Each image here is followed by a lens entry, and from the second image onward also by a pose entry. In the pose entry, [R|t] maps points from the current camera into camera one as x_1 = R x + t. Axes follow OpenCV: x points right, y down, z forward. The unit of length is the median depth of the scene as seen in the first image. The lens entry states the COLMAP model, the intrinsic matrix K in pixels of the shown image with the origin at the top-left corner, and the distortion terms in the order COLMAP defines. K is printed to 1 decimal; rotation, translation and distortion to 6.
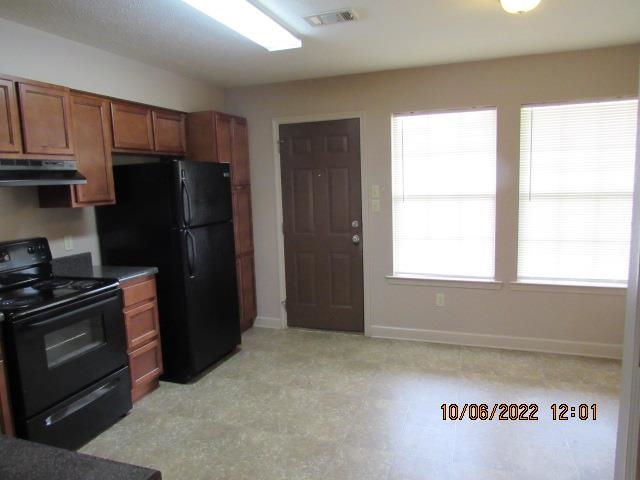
lens RADIAL K [[455.2, 0, 319.6], [0, 455.2, 236.6], [0, 0, 1]] dist [-0.000440, 0.003880]
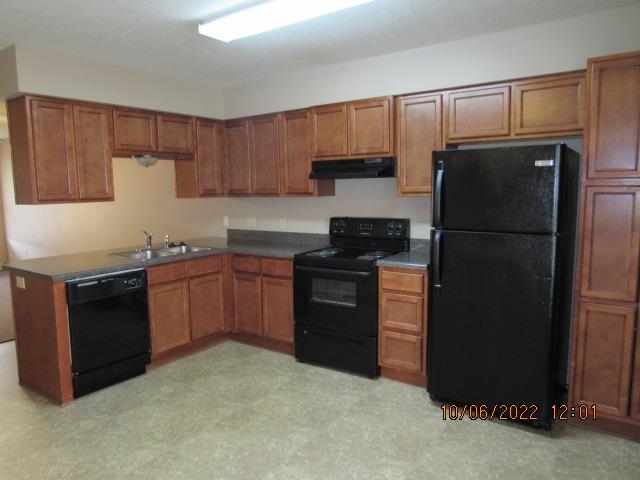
lens RADIAL K [[455.2, 0, 316.8], [0, 455.2, 239.9], [0, 0, 1]] dist [-0.000440, 0.003880]
pose [[-0.261887, 0.141030, -0.954739, 0.571729], [-0.100178, 0.979949, 0.172233, -0.117766], [0.959885, 0.140749, -0.242508, 0.948351]]
